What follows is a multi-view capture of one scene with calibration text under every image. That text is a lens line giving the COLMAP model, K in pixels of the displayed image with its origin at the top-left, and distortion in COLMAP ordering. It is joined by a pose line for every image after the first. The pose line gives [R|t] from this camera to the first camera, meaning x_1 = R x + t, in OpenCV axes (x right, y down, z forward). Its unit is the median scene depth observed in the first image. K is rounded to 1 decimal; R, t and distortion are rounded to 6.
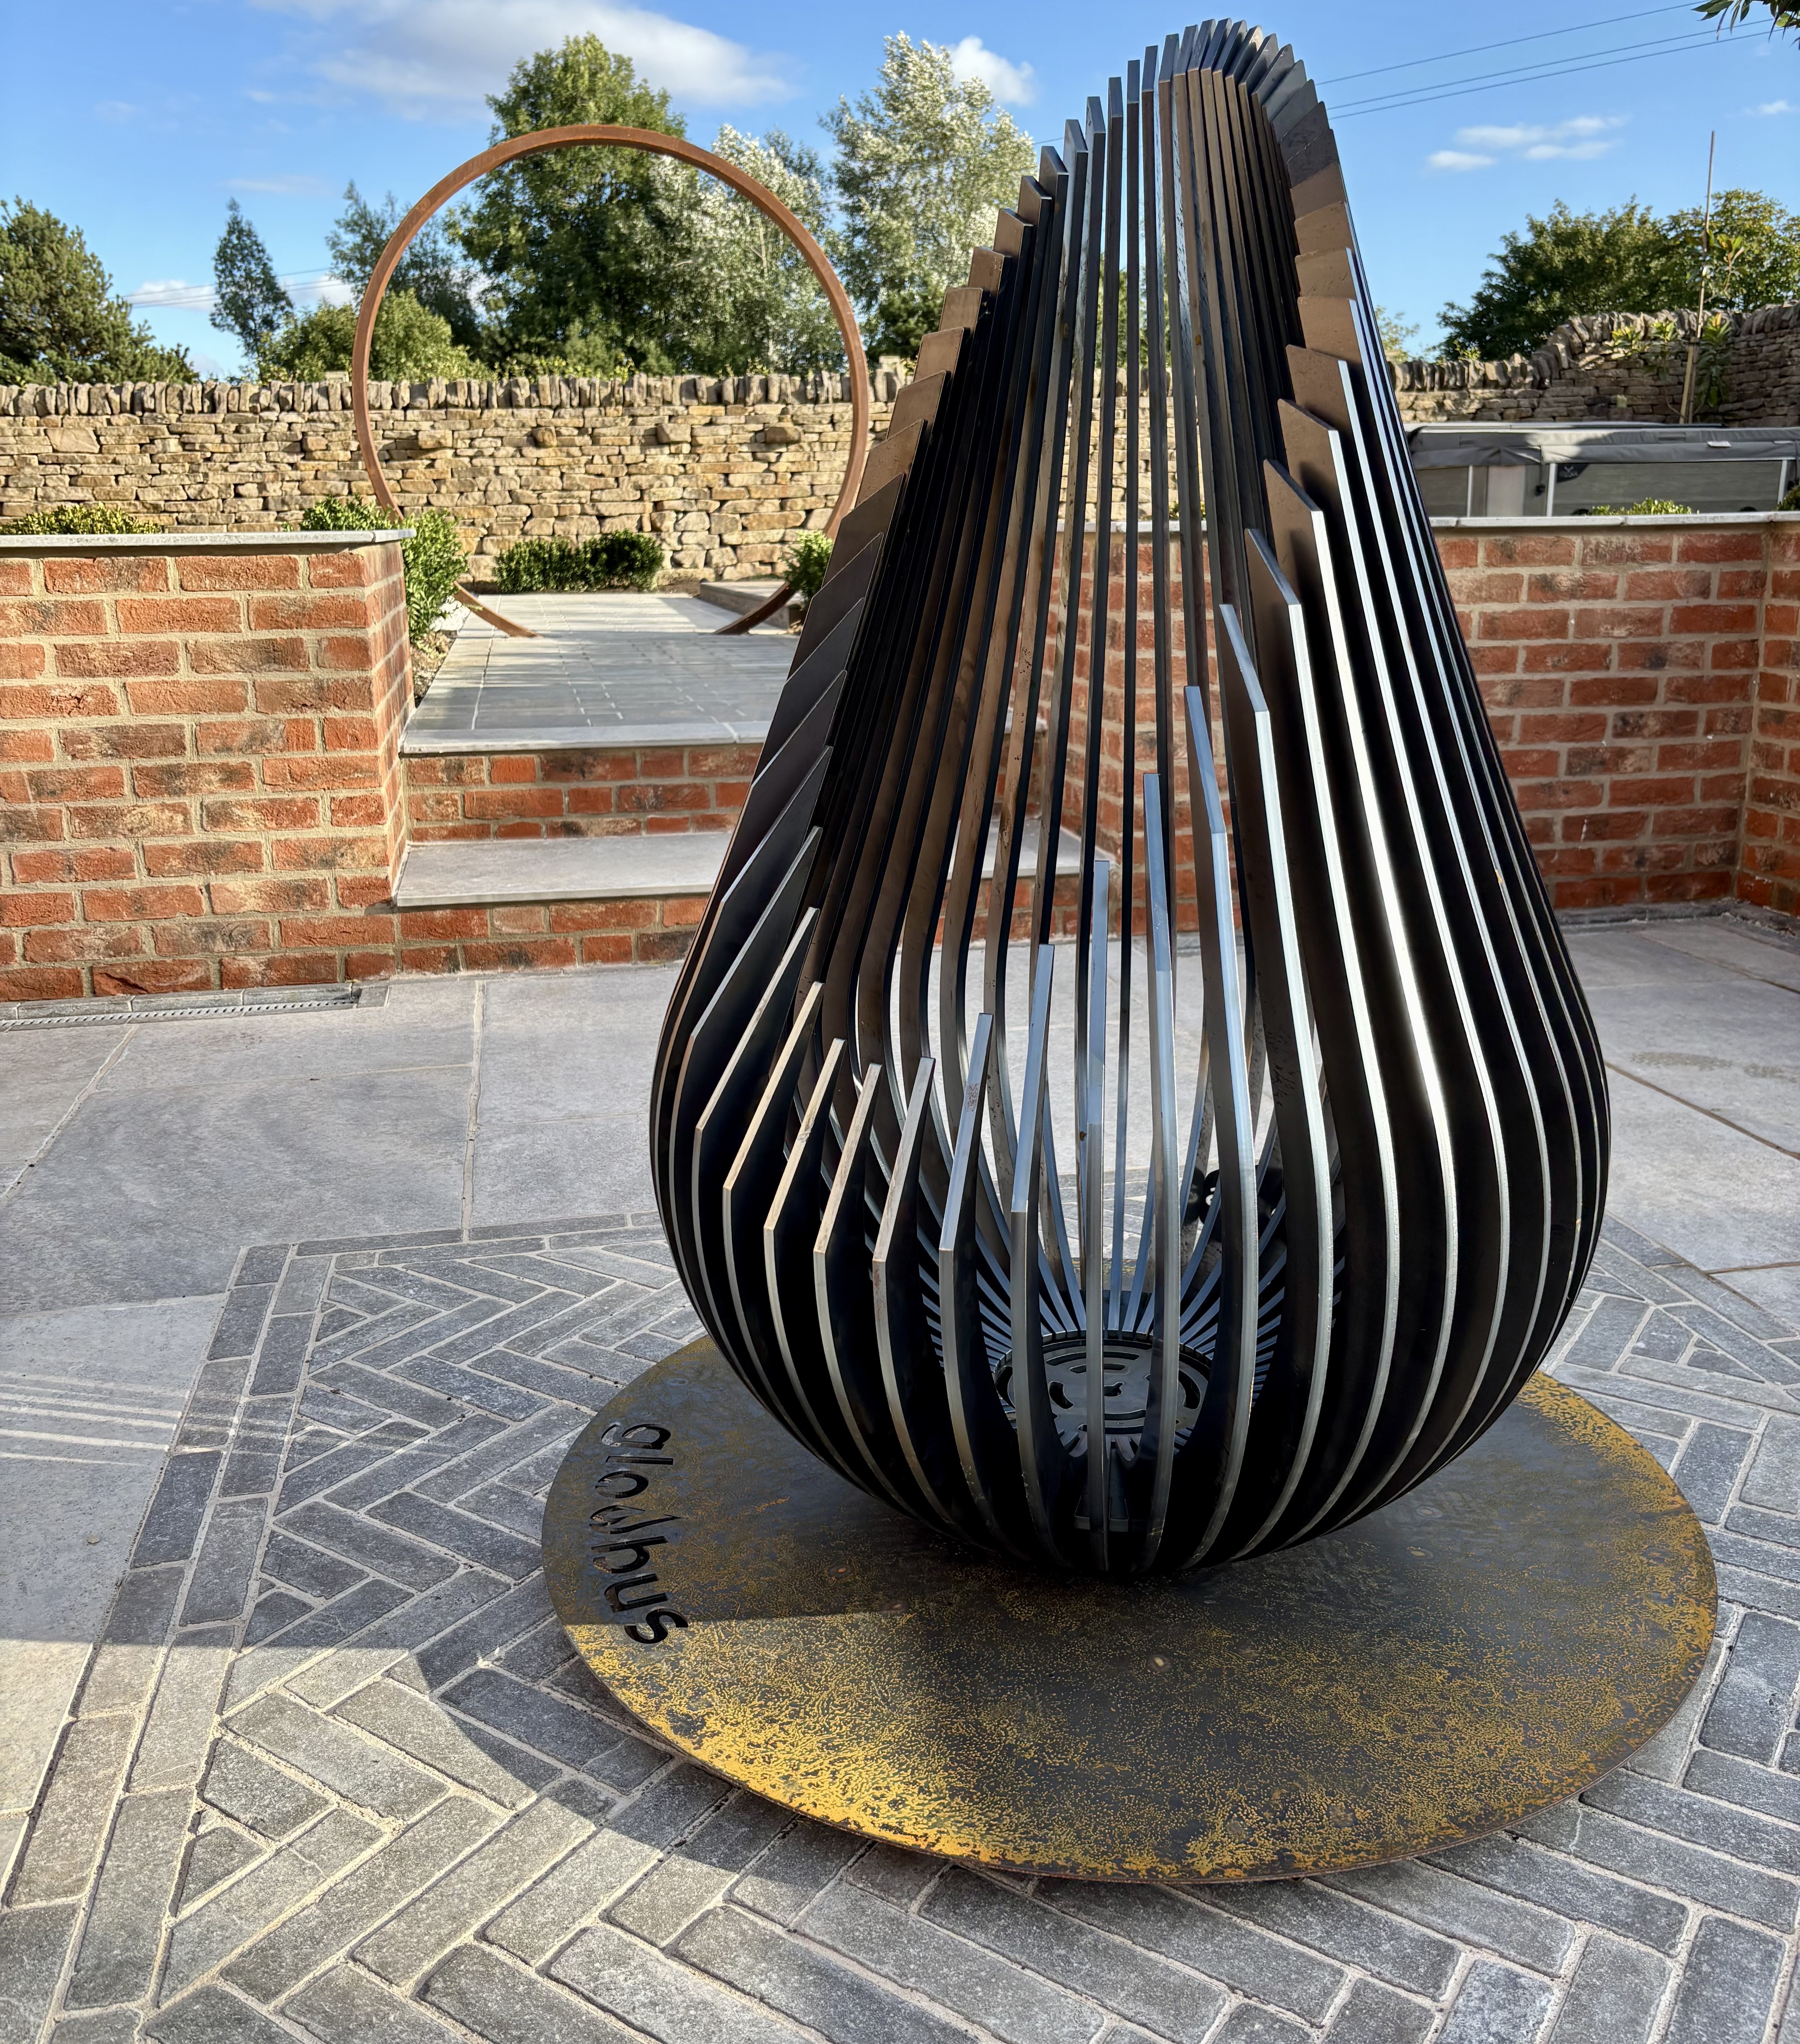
lens RADIAL K [[1797.1, 0, 900.0], [0, 1797.1, 1022.0], [0, 0, 1]] dist [-0.007161, 0.036405]
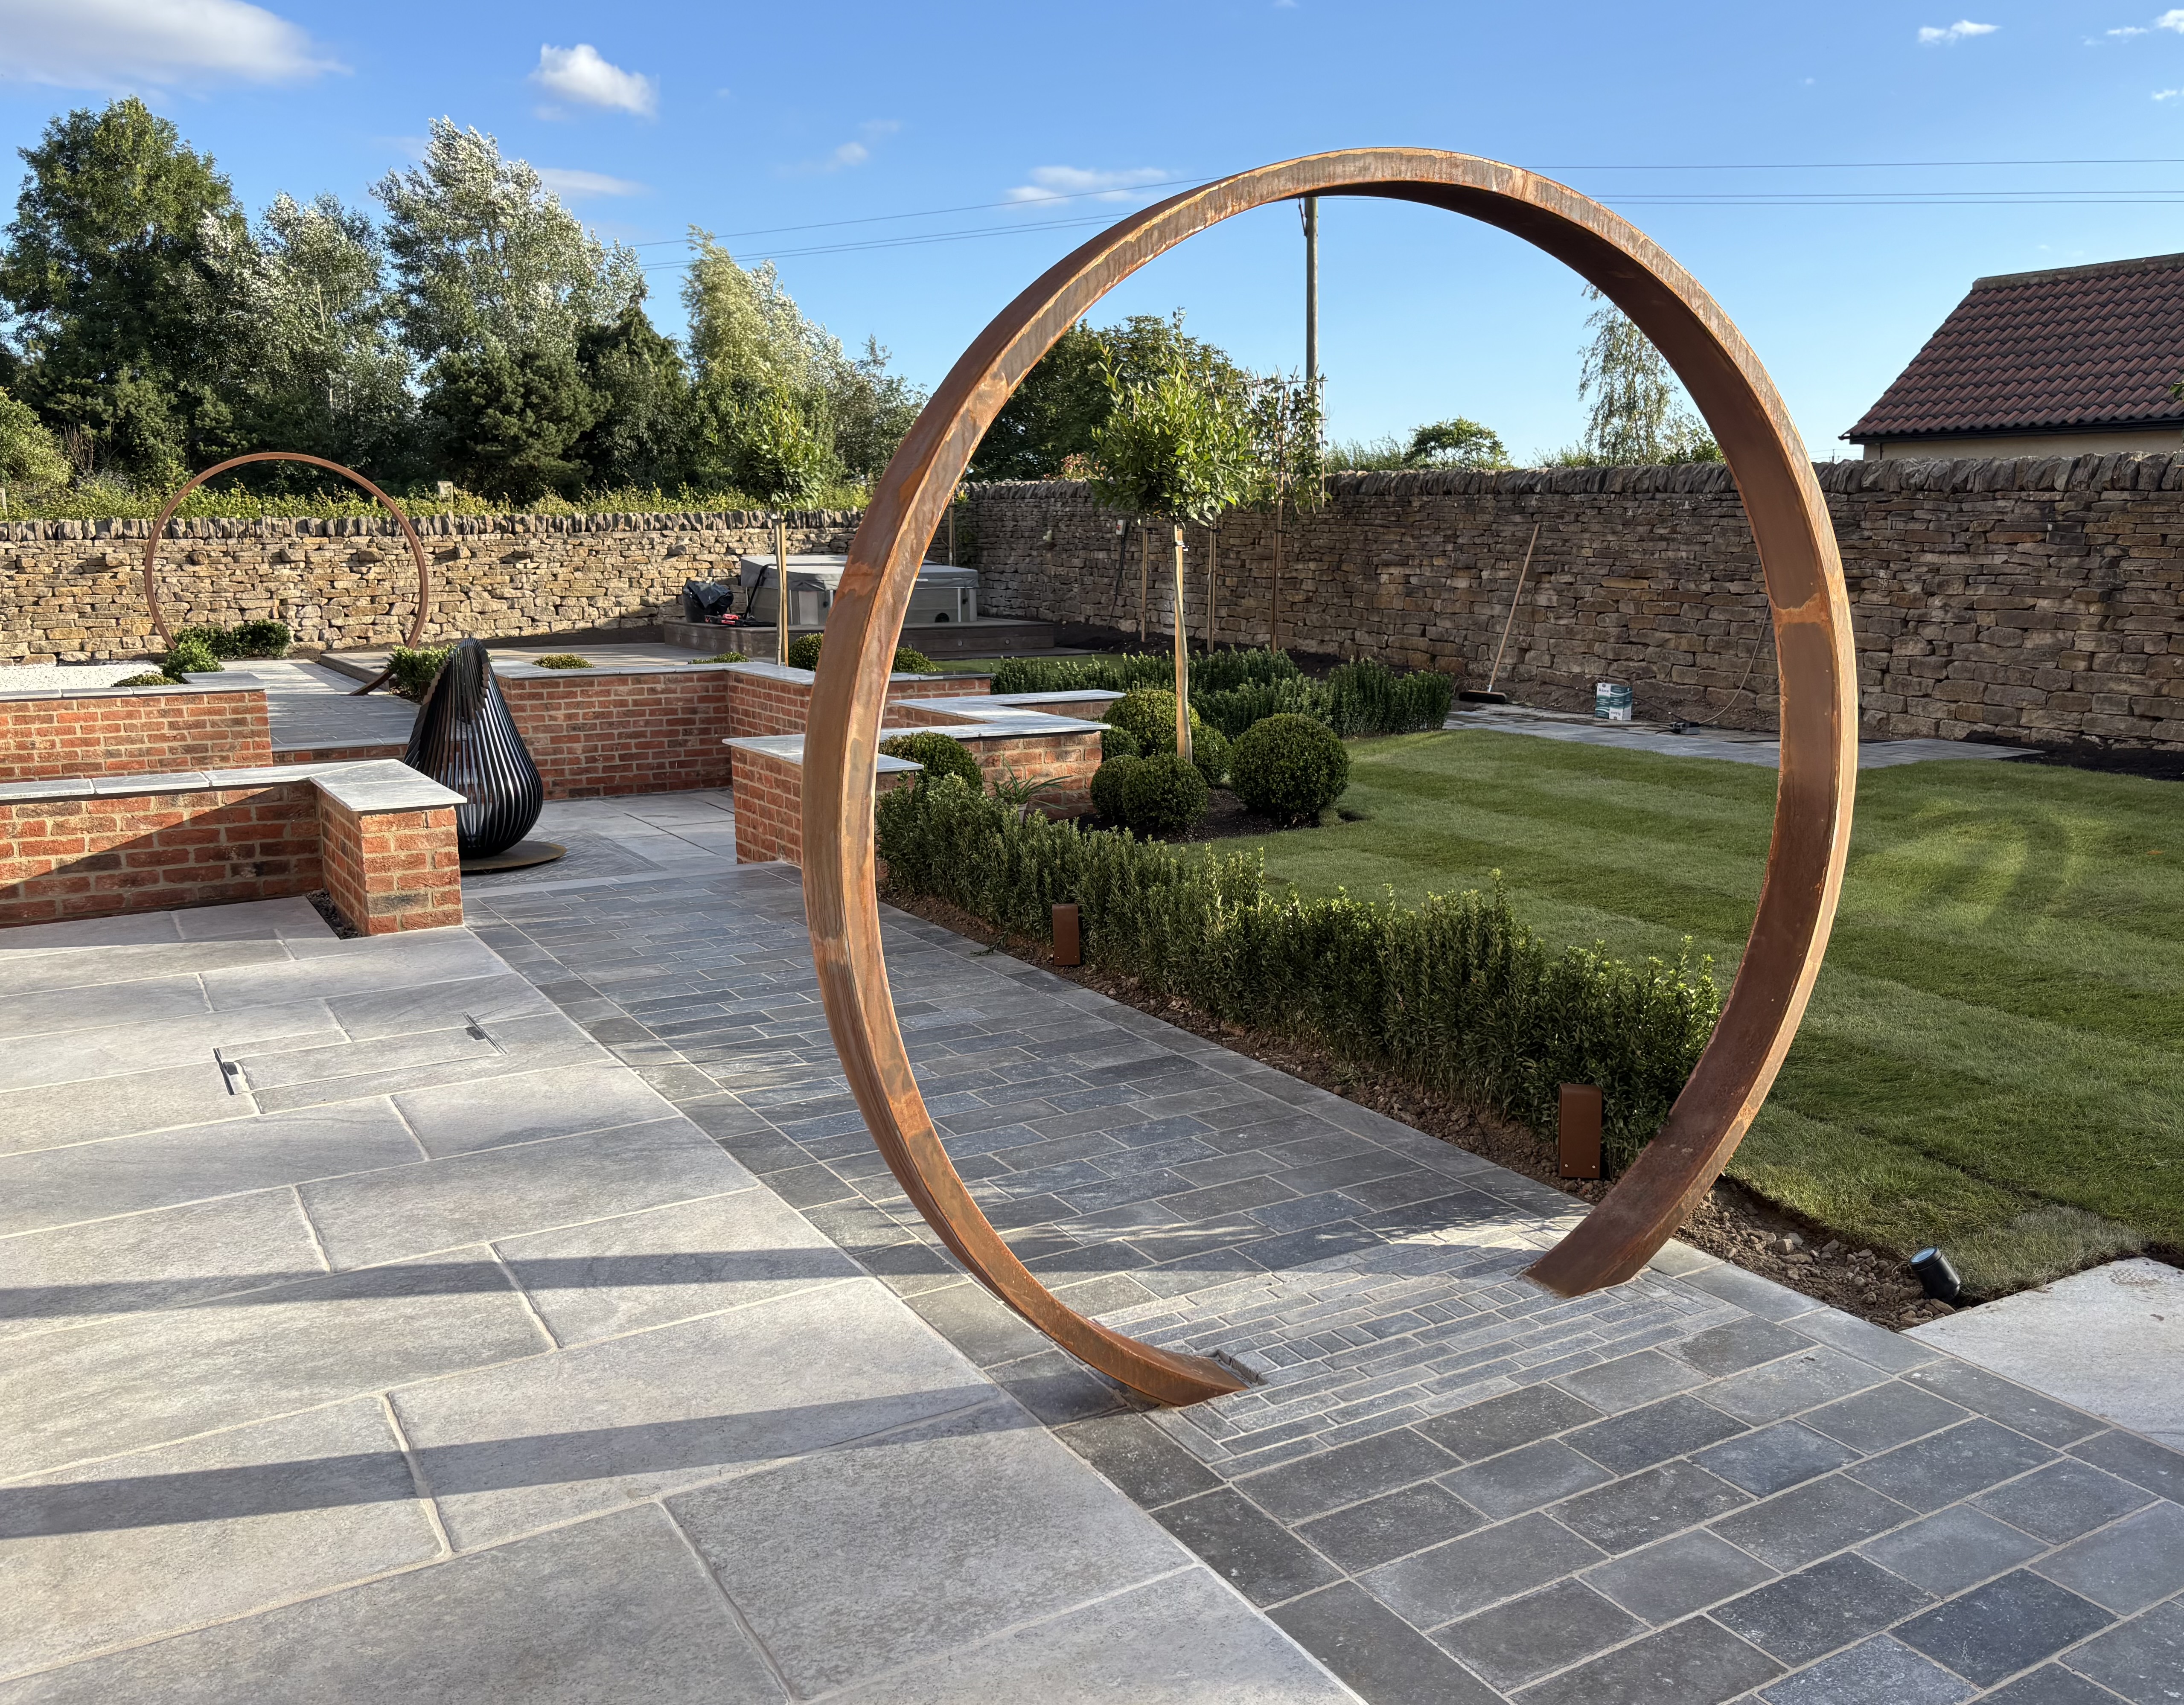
lens RADIAL K [[1848.3, 0, 1086.8], [0, 1848.3, 821.7], [0, 0, 1]] dist [0.113979, -0.127321]
pose [[0.951815, -0.044184, 0.303474, 0.020834], [0.079188, 0.991418, -0.104021, 0.115257], [-0.296273, 0.123040, 0.947145, -0.679954]]
